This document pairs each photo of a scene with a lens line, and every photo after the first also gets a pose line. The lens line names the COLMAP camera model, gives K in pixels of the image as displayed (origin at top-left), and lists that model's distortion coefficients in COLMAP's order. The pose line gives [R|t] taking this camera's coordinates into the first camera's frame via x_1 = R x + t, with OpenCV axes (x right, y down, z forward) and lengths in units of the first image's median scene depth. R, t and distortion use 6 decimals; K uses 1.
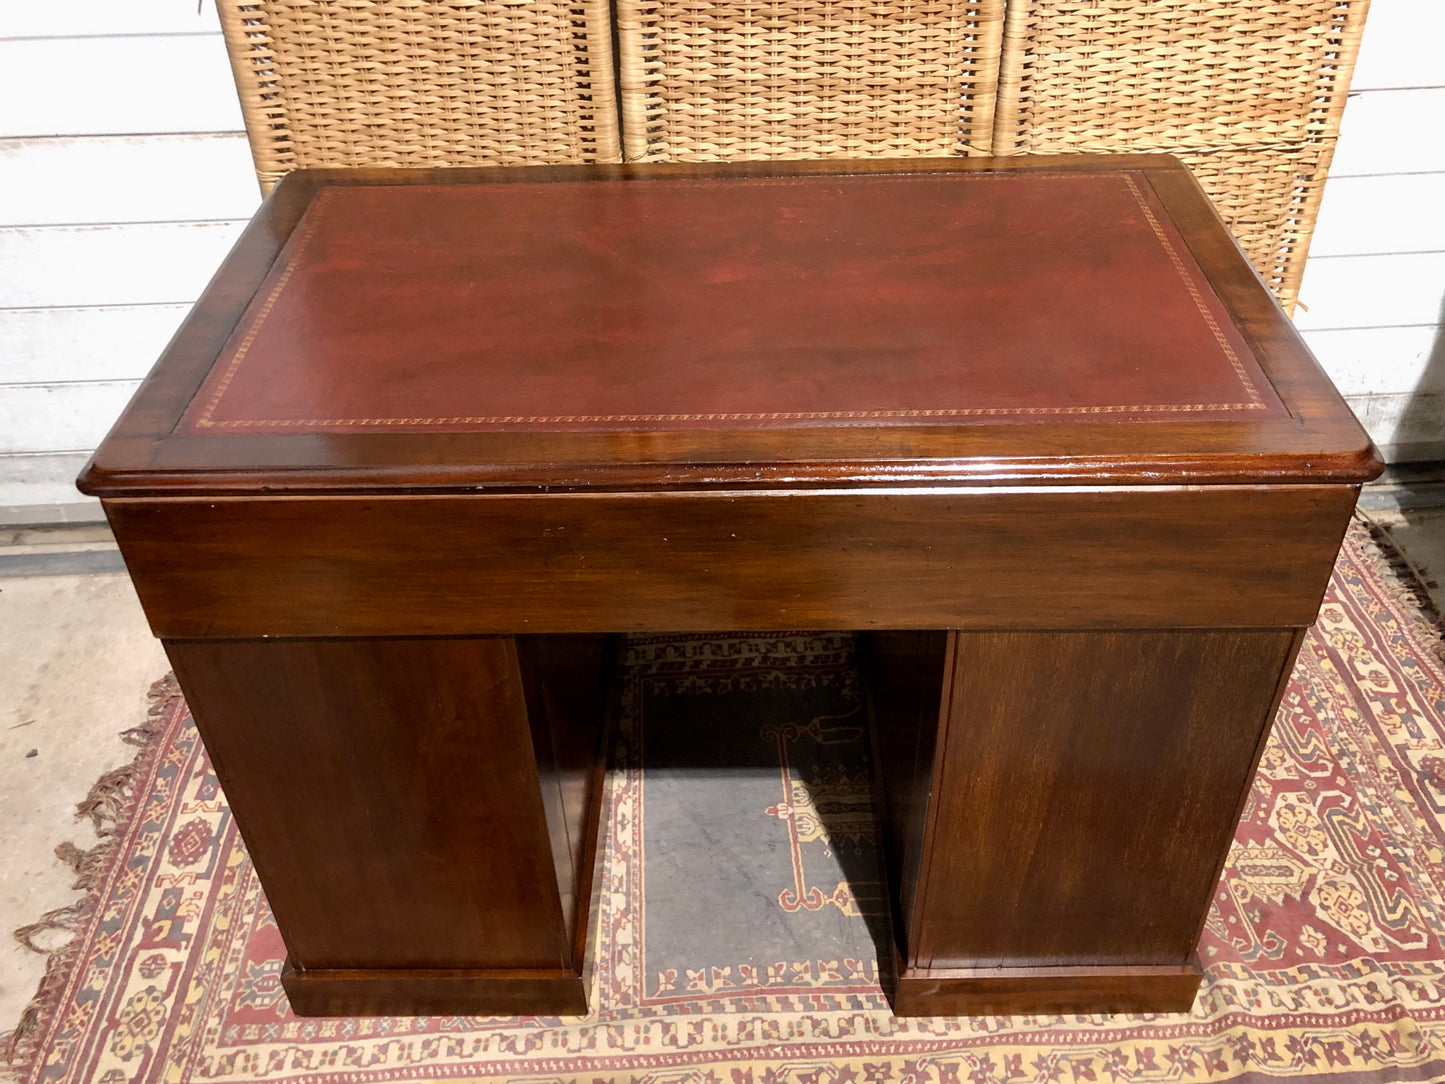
lens RADIAL K [[1286.0, 0, 728.3], [0, 1286.0, 518.7], [0, 0, 1]] dist [-0.029376, 0.079332]
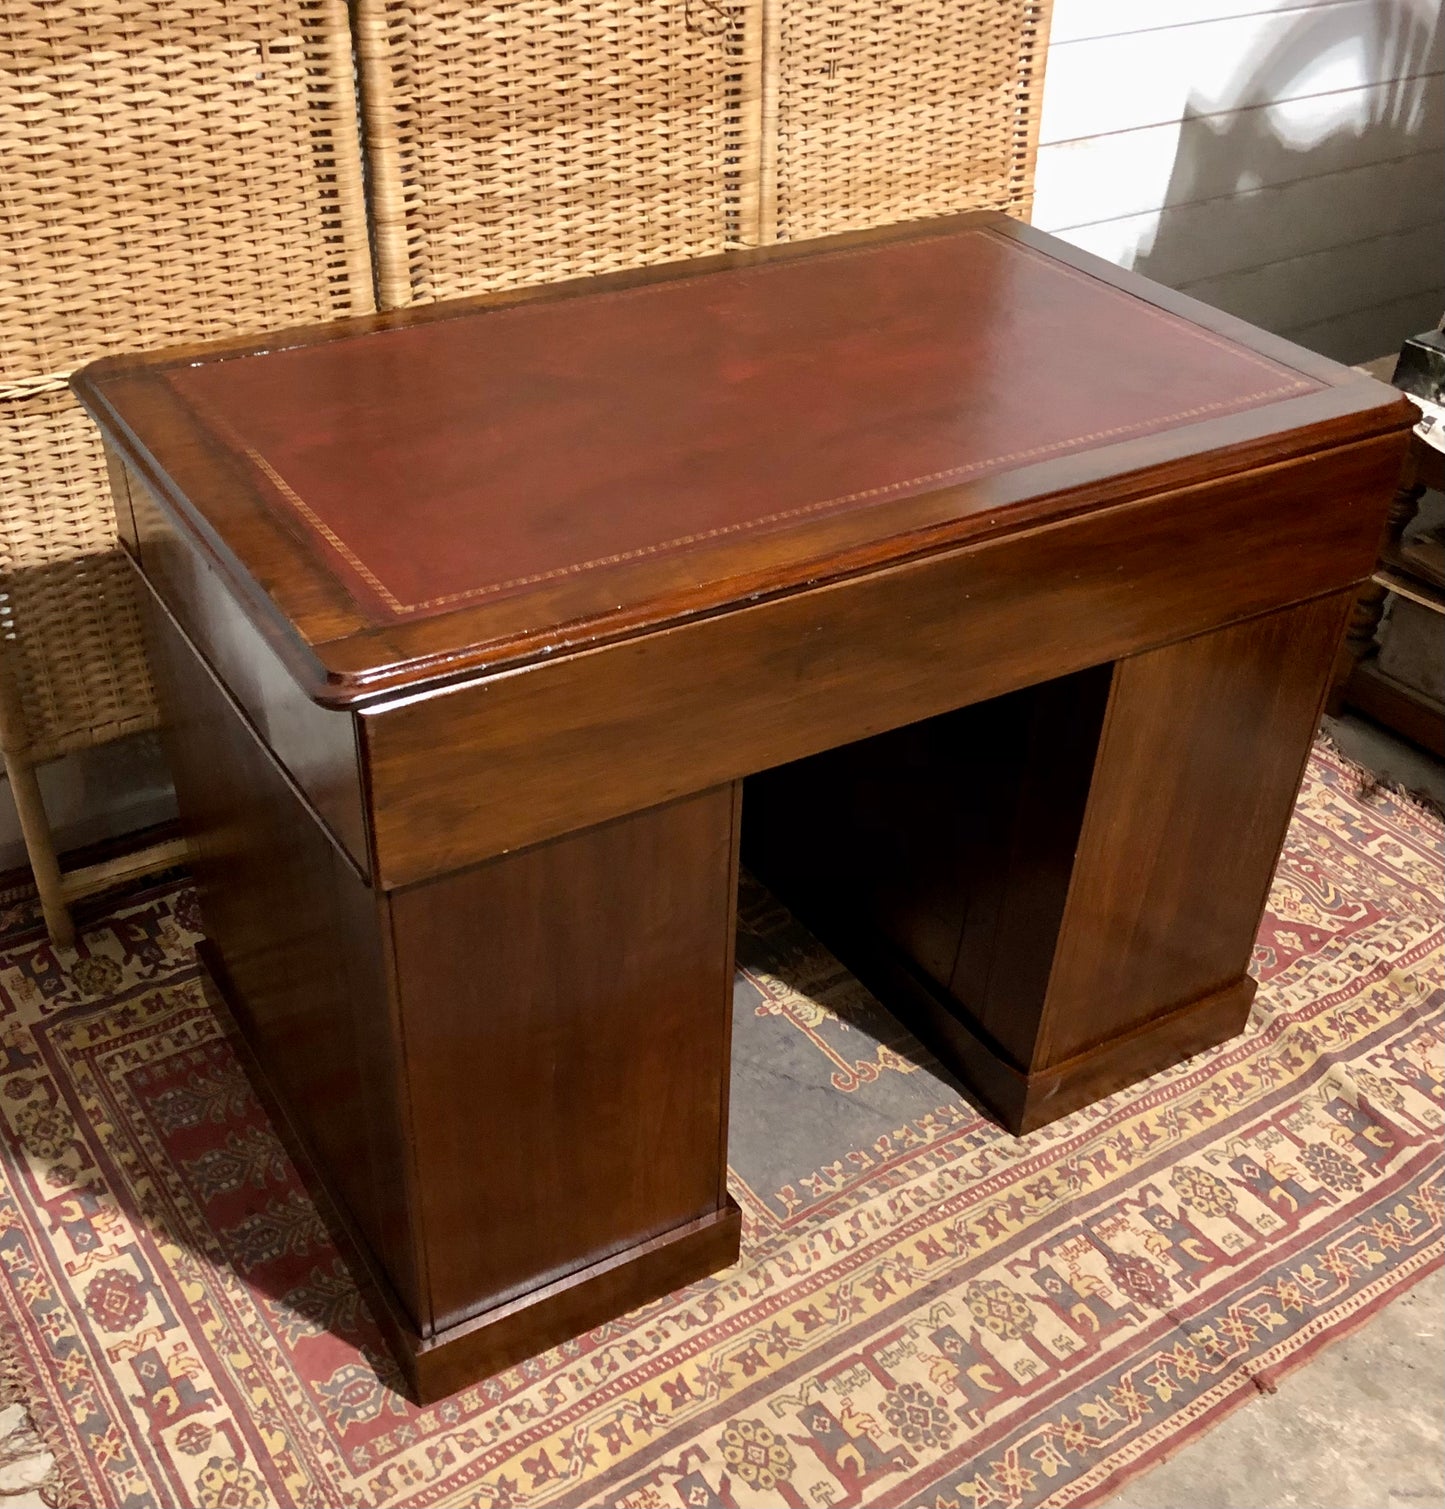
lens RADIAL K [[1717.0, 0, 666.3], [0, 1717.0, 821.4], [0, 0, 1]] dist [-0.007441, 0.000000]
pose [[0.861802, -0.267200, 0.431163, -0.501279], [0.276290, 0.960123, 0.042761, 0.036098], [-0.425395, 0.082274, 0.901260, -0.034338]]
